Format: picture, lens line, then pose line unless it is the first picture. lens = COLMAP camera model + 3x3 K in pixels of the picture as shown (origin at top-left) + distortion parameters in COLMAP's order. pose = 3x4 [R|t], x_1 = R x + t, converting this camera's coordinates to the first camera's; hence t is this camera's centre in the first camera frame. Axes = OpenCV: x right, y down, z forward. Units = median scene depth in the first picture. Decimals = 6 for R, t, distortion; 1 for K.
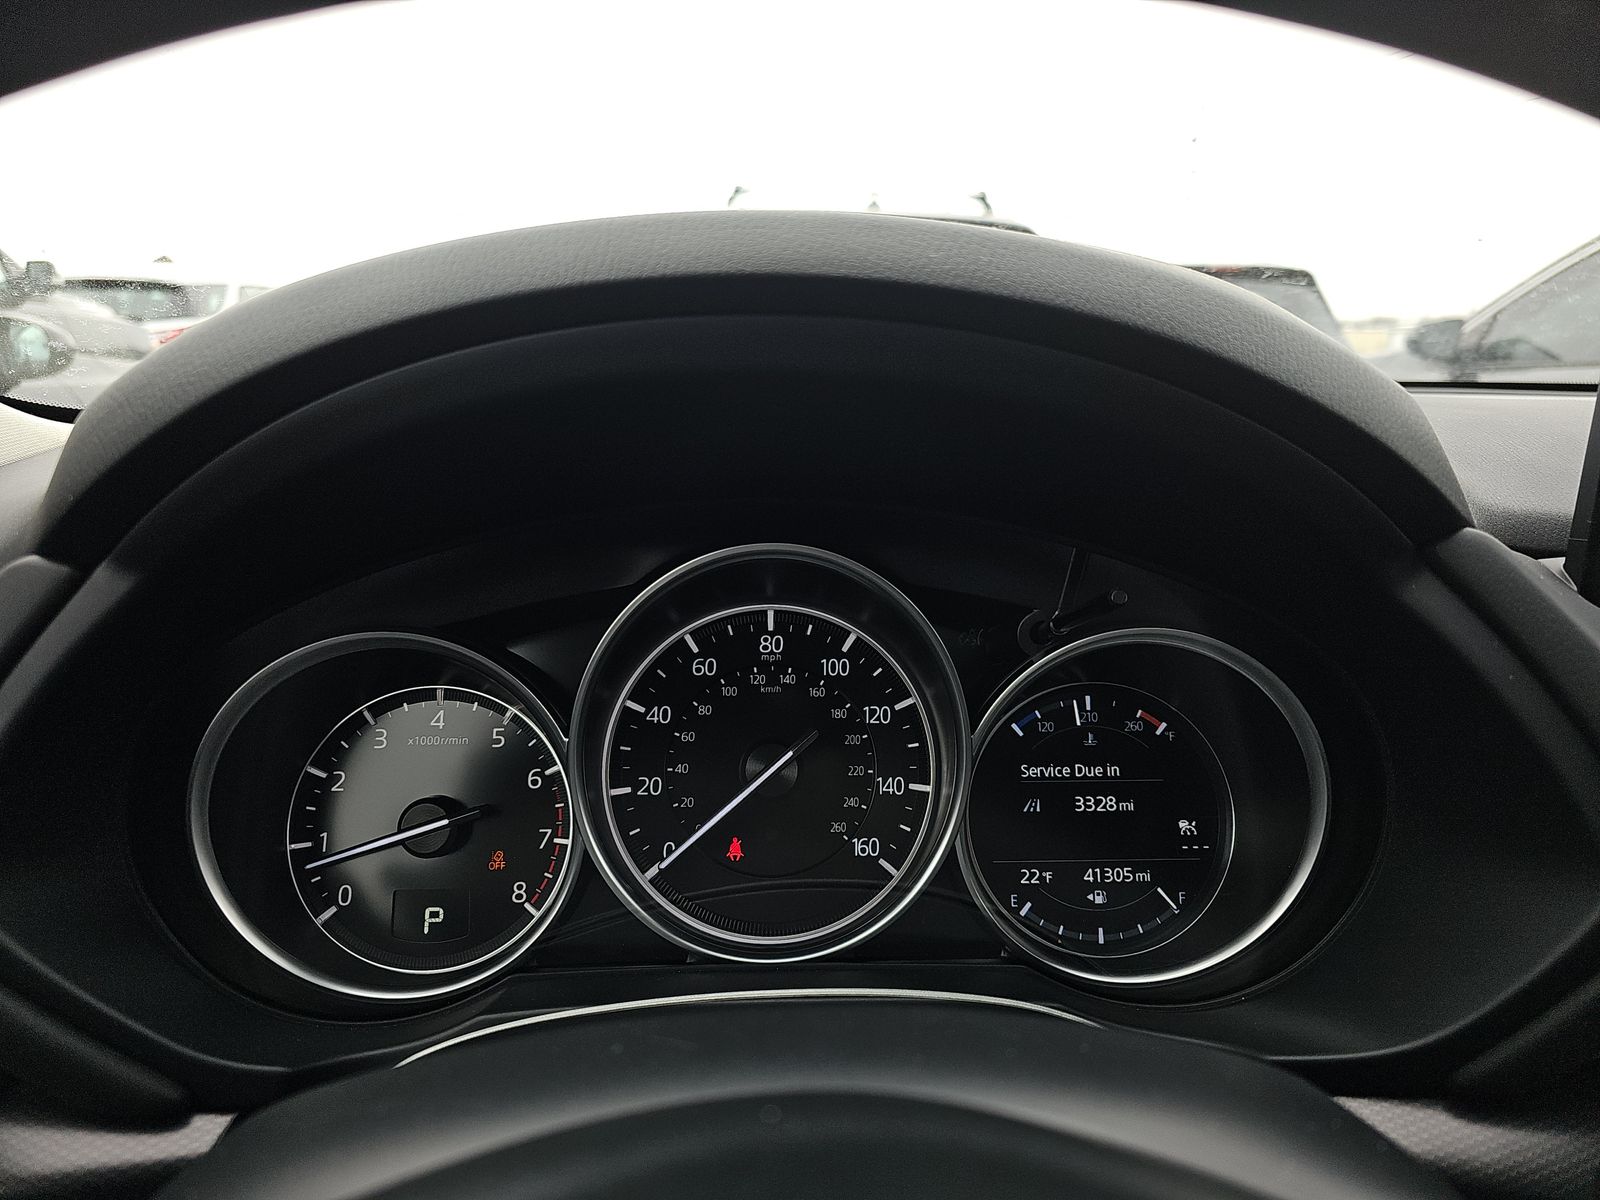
lens RADIAL K [[1068.2, 0, 799.6], [0, 1068.2, 594.4], [0, 0, 1]] dist [0.022051, 0.005962]
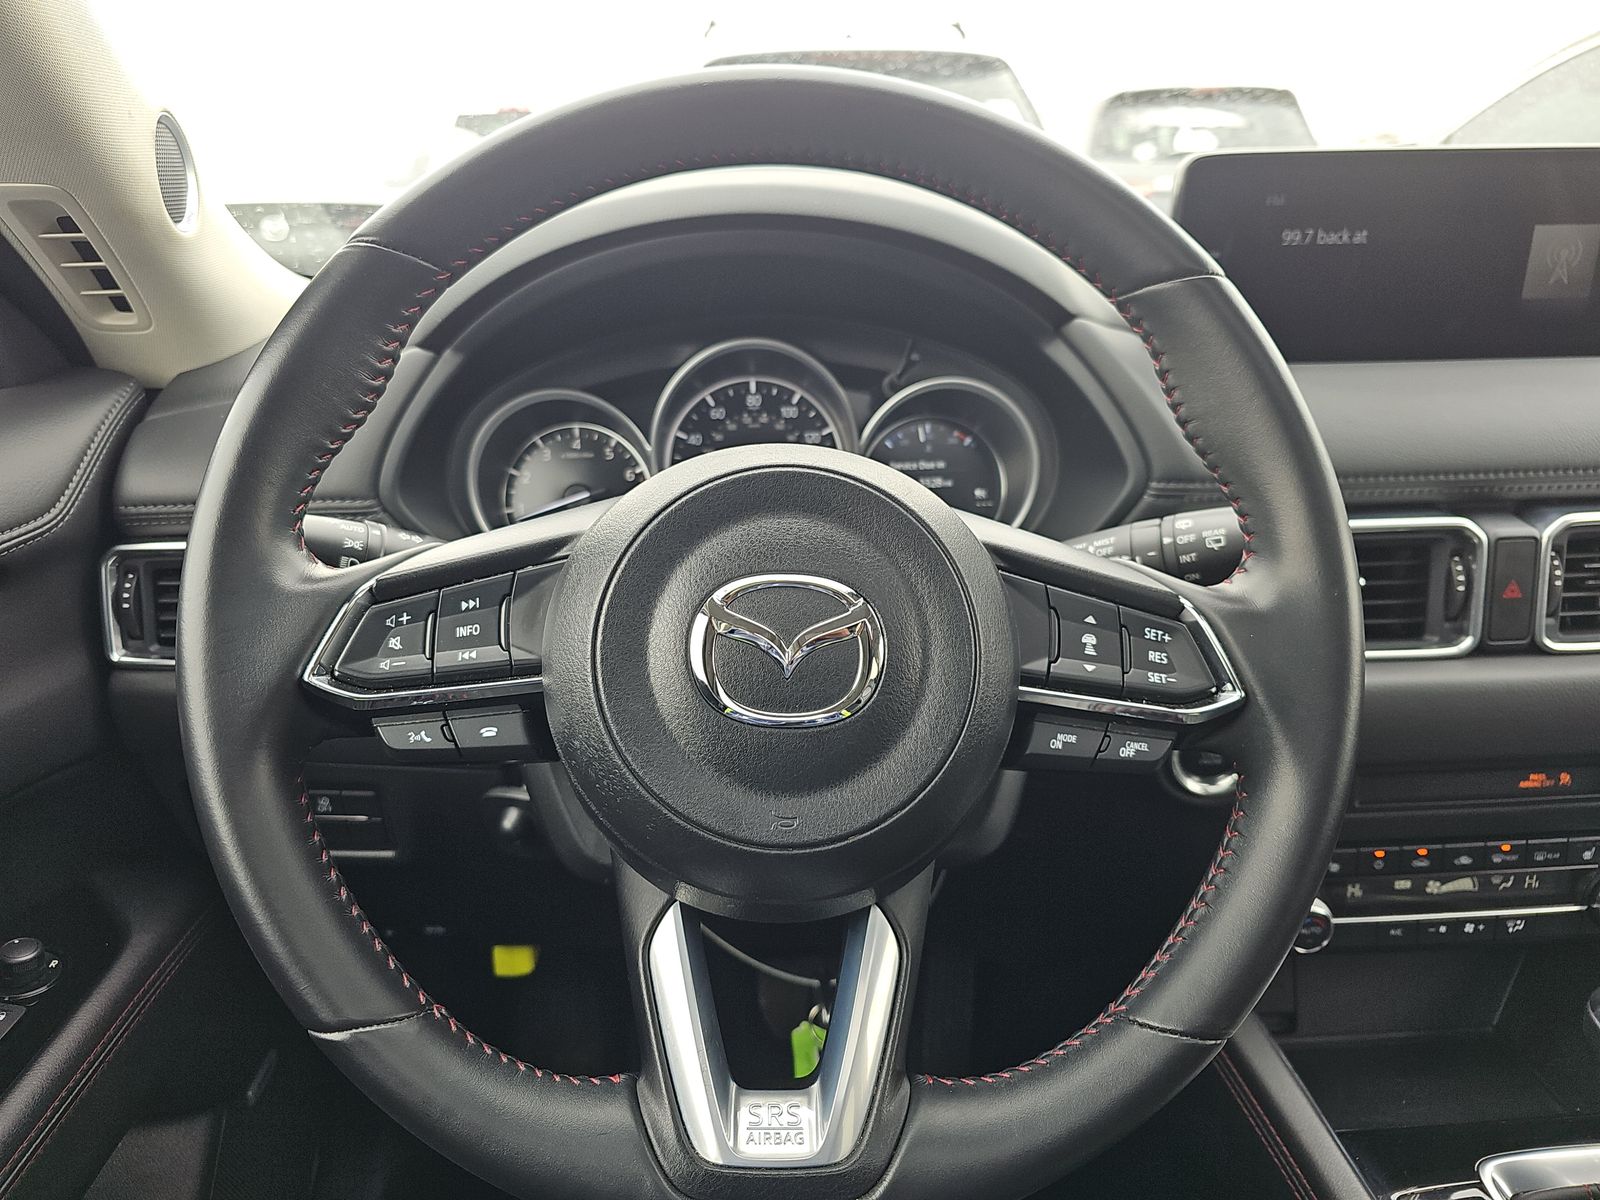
lens RADIAL K [[1068.2, 0, 797.4], [0, 1068.2, 609.7], [0, 0, 1]] dist [0.022051, 0.005962]
pose [[0.999616, -0.027582, 0.002537, 0.033870], [0.026862, 0.987703, 0.154015, 0.121760], [-0.006754, -0.153887, 0.988065, -0.865127]]
